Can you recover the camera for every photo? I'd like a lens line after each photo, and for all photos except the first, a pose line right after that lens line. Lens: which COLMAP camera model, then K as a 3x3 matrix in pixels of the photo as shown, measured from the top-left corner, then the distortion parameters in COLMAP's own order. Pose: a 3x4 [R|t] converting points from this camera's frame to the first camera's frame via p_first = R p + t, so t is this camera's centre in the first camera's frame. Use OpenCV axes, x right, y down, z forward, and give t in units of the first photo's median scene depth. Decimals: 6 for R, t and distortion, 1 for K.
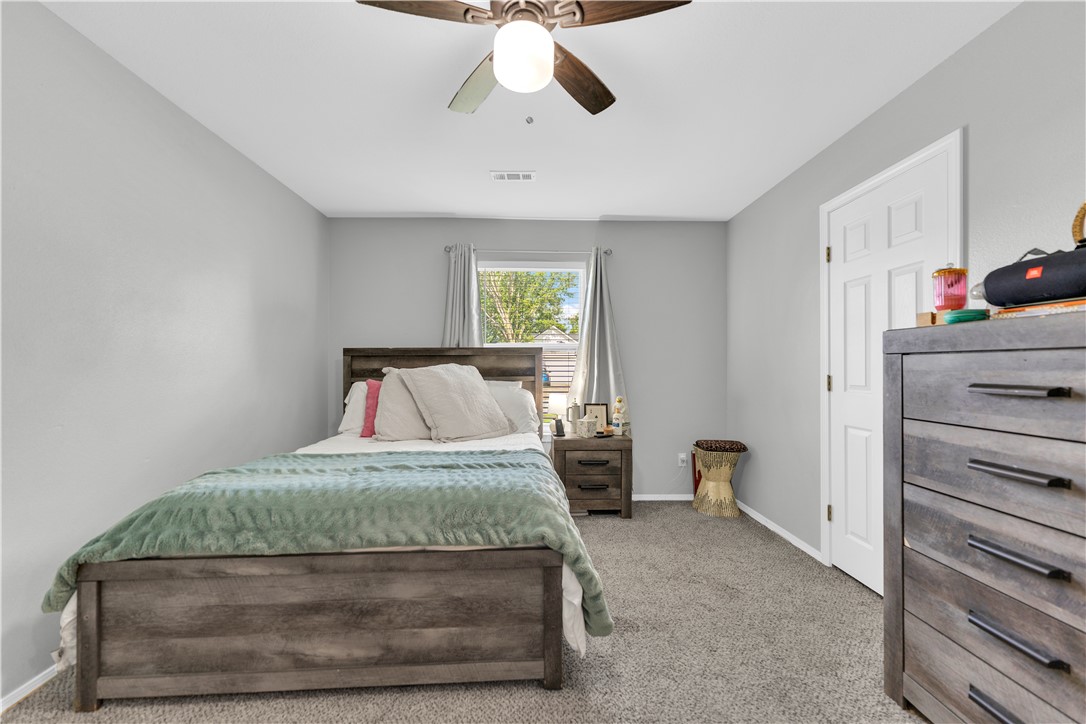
lens RADIAL K [[438.8, 0, 546.1], [0, 438.8, 367.1], [0, 0, 1]] dist [0.004455, -0.000732]
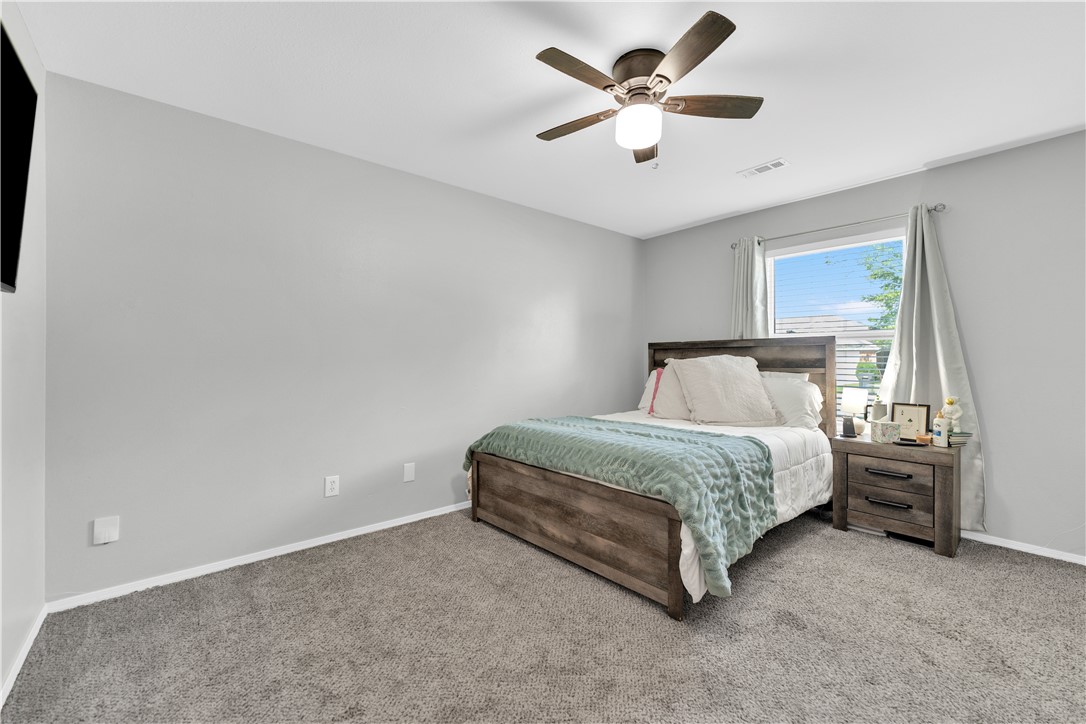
lens RADIAL K [[438.8, 0, 535.3], [0, 438.8, 360.6], [0, 0, 1]] dist [0.004455, -0.000732]
pose [[0.622131, 0.003292, -0.782906, 0.482520], [0.001132, 0.999986, 0.005104, 0.000341], [0.782913, -0.004061, 0.622119, -0.047329]]
